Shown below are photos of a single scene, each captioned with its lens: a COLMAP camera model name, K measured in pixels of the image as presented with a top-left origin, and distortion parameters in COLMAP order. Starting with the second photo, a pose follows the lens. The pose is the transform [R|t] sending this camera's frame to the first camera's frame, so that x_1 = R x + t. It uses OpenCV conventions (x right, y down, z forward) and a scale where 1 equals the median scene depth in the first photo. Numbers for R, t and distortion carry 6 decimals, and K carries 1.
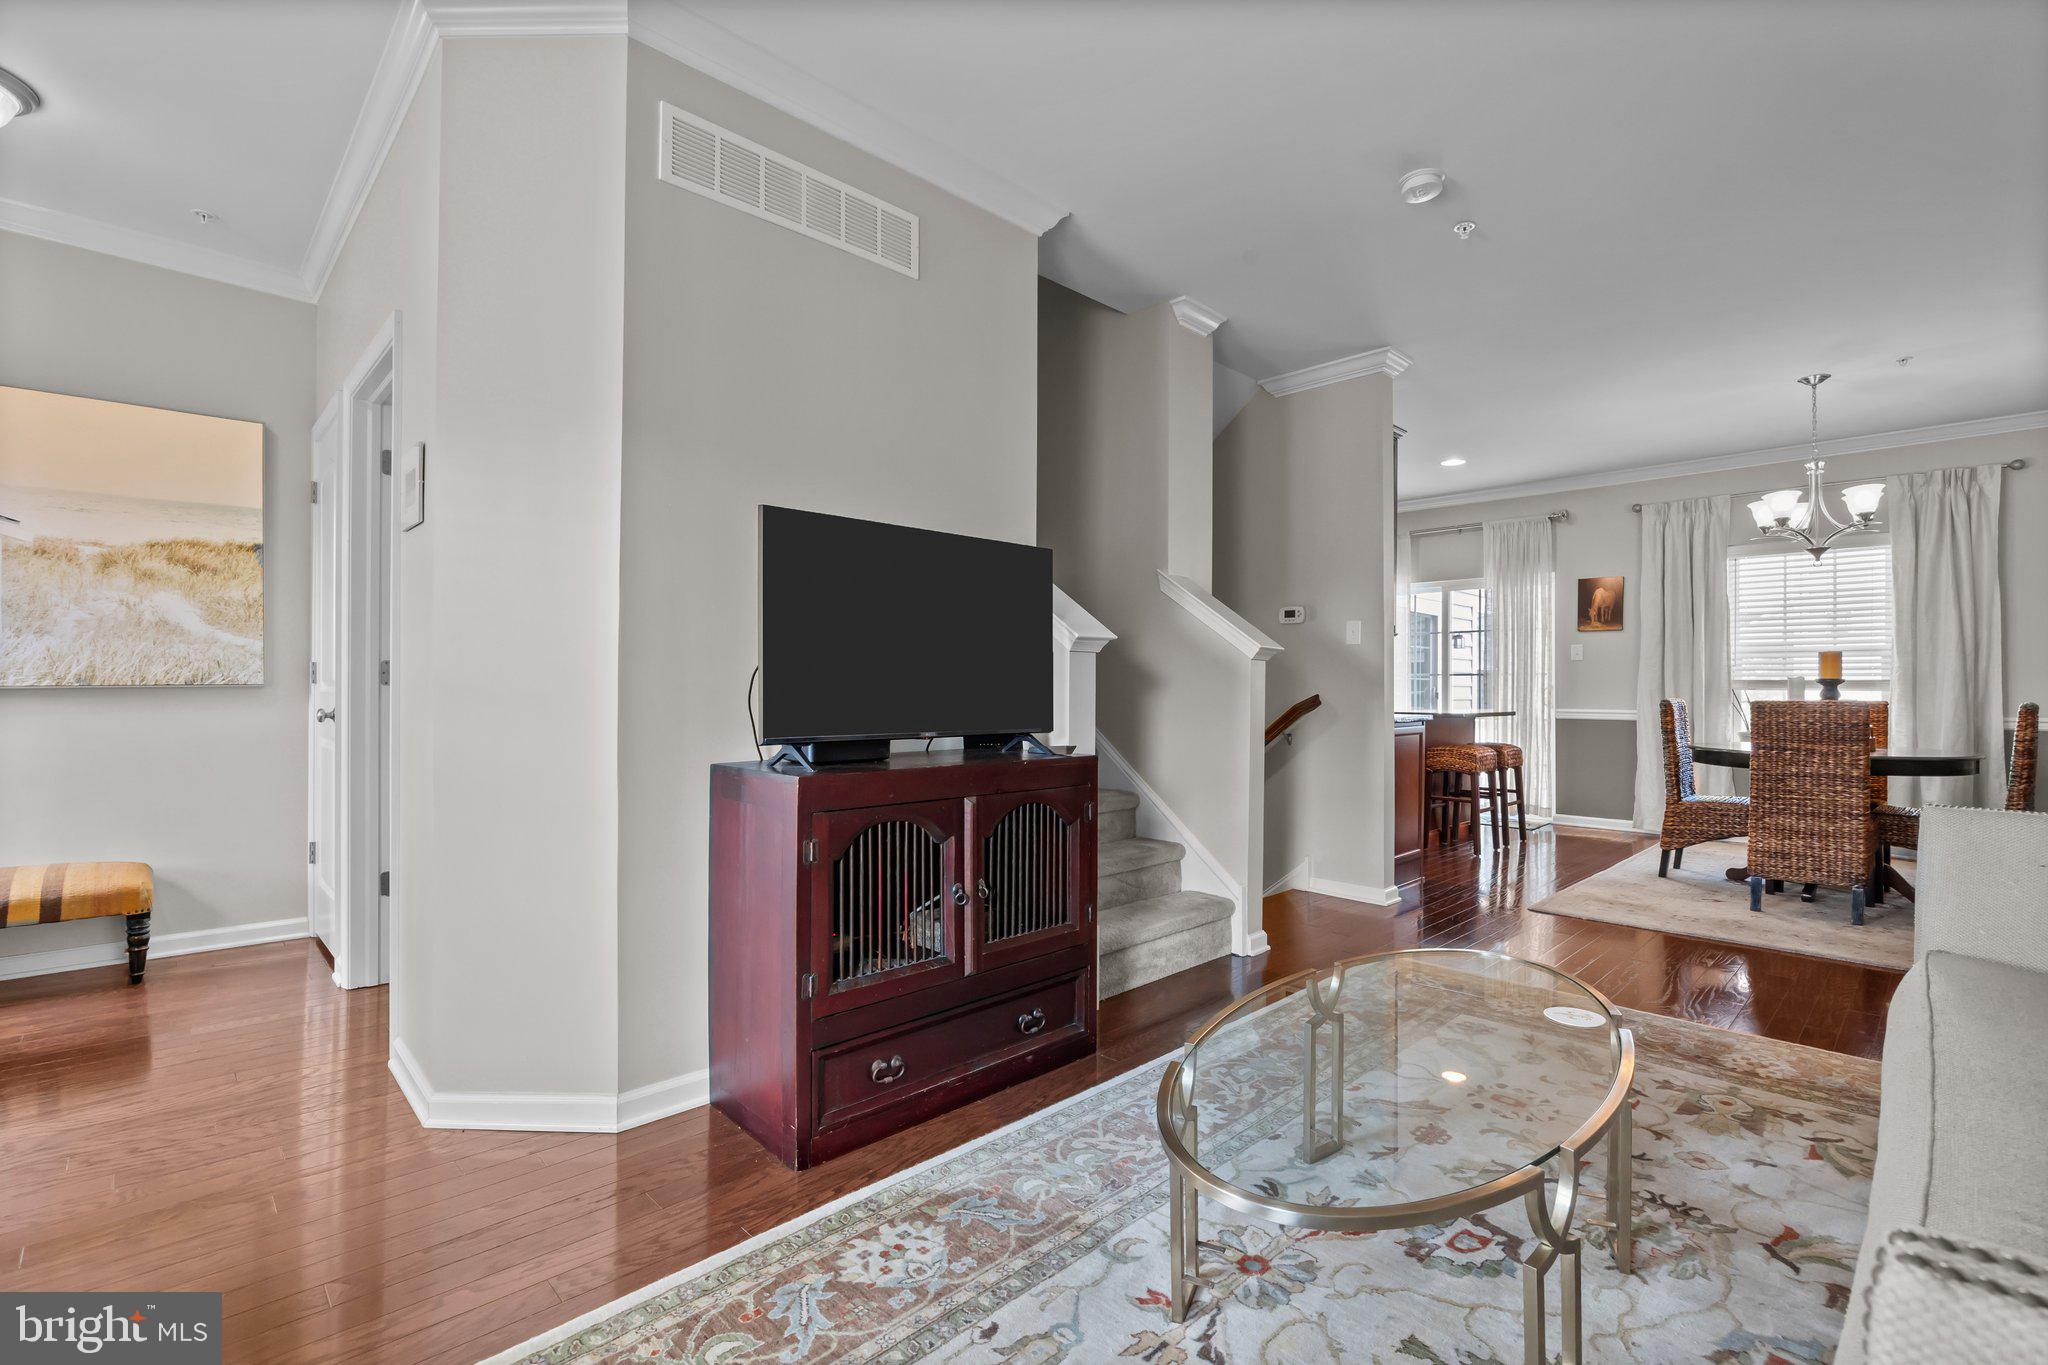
lens RADIAL K [[925.5, 0, 1028.6], [0, 925.5, 676.7], [0, 0, 1]] dist [-0.001672, -0.000582]
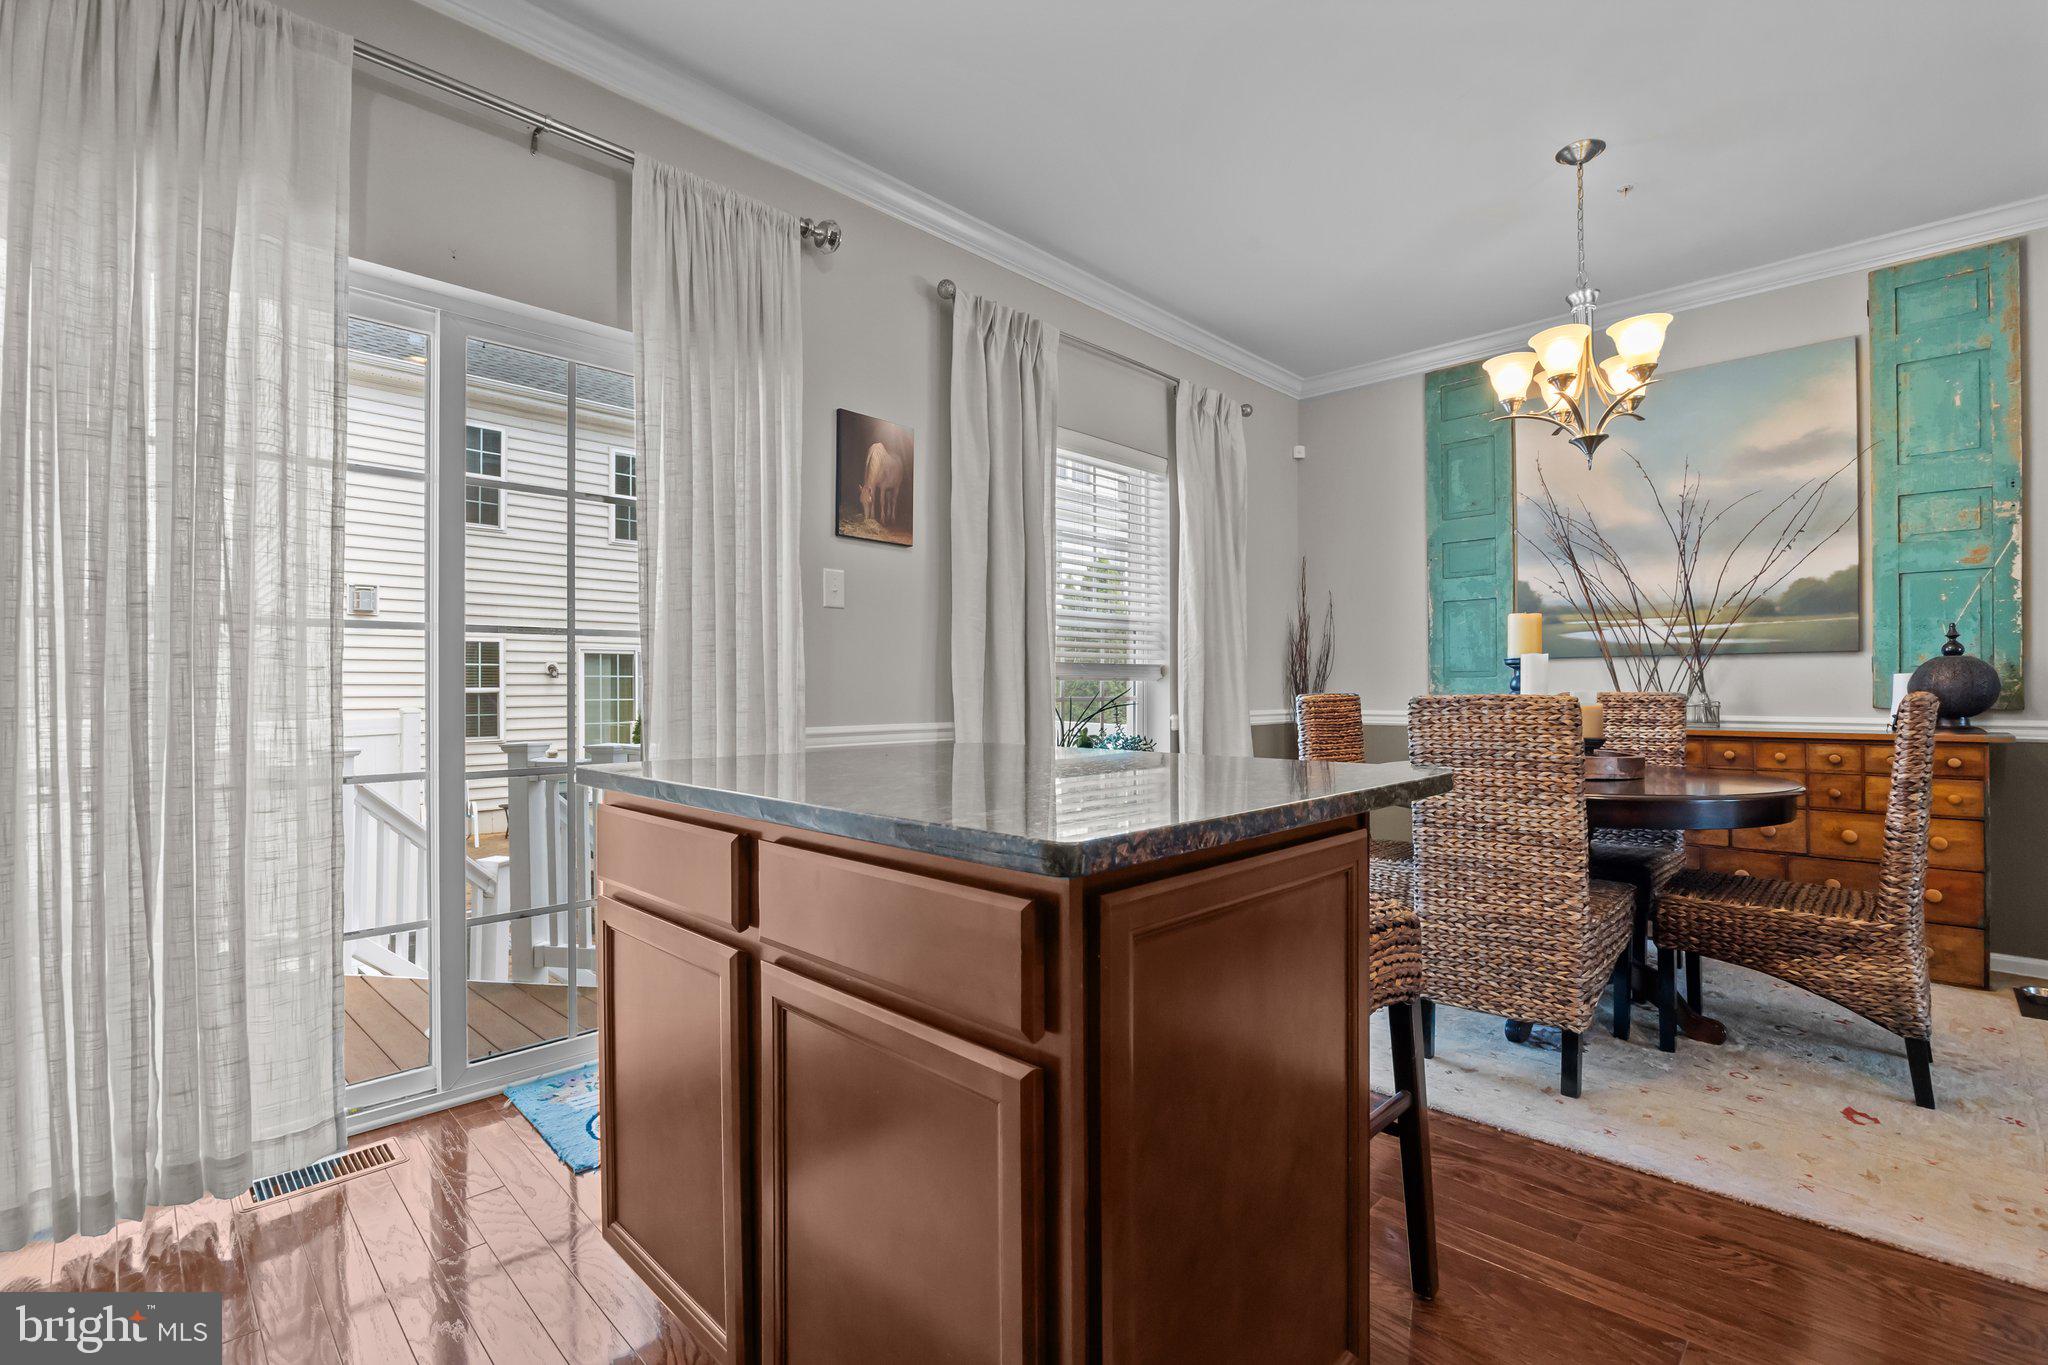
lens RADIAL K [[925.5, 0, 1028.6], [0, 925.5, 676.7], [0, 0, 1]] dist [-0.001672, -0.000582]
pose [[-0.040305, 0.004659, 0.999177, 0.183838], [-0.007975, 0.999956, -0.004984, 0.014999], [-0.999156, -0.008169, -0.040266, 0.948567]]
